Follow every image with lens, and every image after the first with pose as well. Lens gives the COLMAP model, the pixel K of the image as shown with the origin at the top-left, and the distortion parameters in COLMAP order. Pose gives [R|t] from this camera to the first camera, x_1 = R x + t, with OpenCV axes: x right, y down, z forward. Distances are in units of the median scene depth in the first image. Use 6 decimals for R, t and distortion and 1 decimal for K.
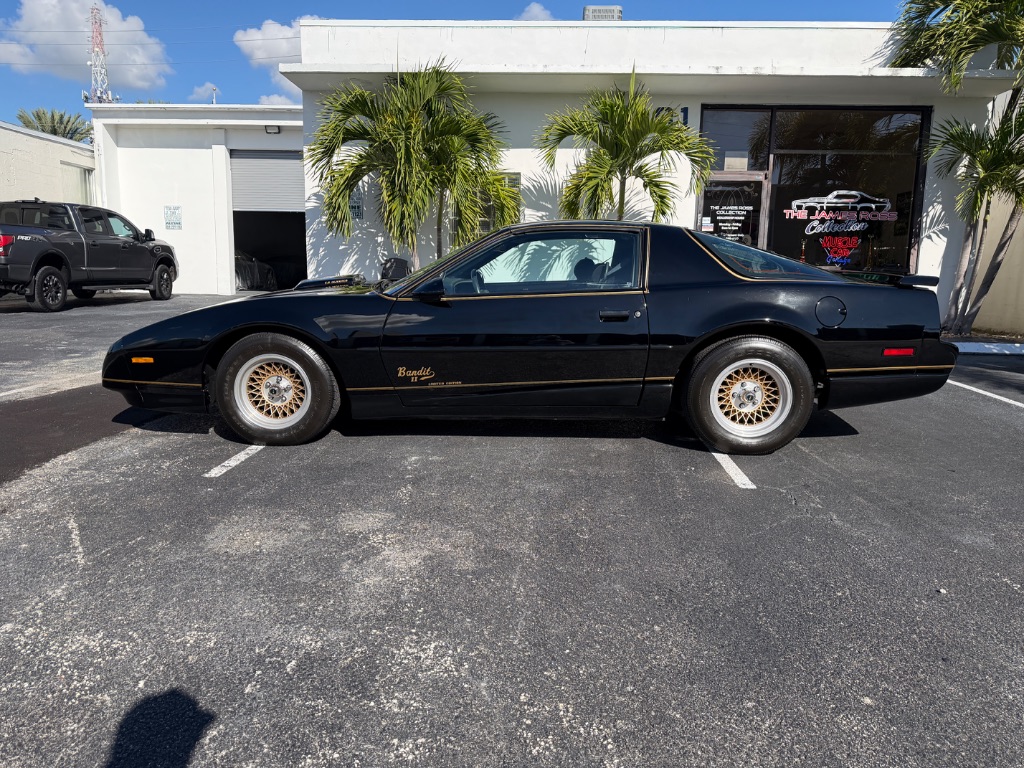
lens RADIAL K [[727.5, 0, 497.7], [0, 727.5, 380.7], [0, 0, 1]] dist [0.028554, -0.036570]
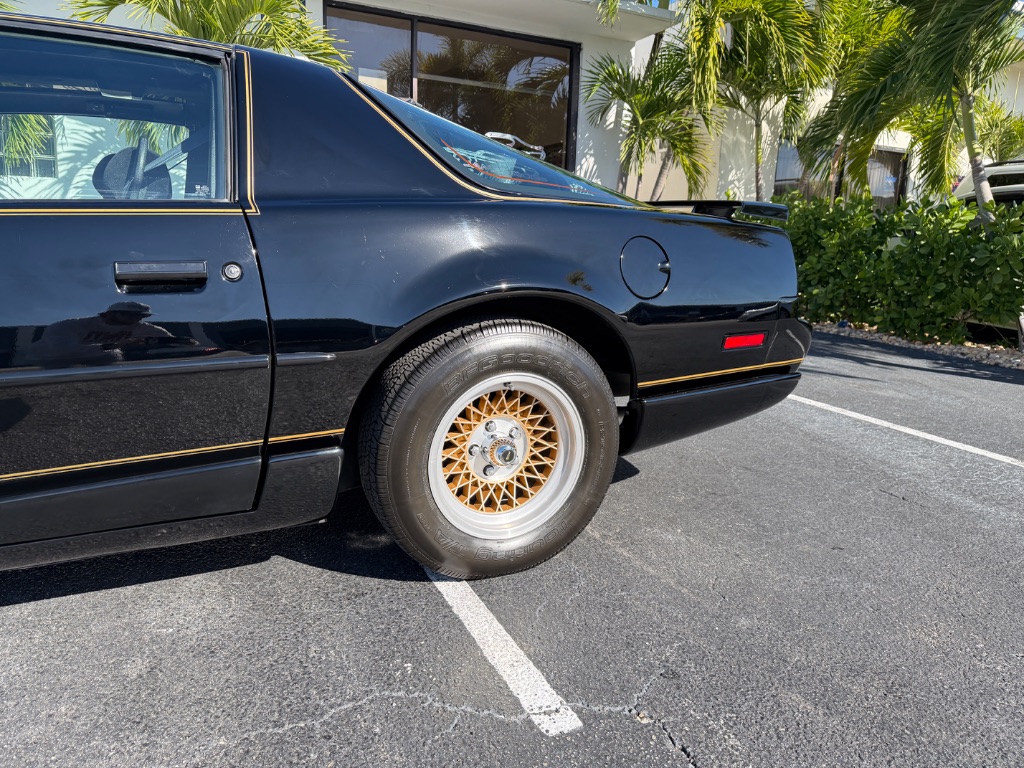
lens RADIAL K [[727.5, 0, 510.1], [0, 727.5, 400.6], [0, 0, 1]] dist [0.028554, -0.036570]
pose [[0.874047, -0.086282, 0.478119, 0.128938], [0.051925, 0.995057, 0.084646, -0.049423], [-0.483059, -0.049158, 0.874207, 0.591834]]
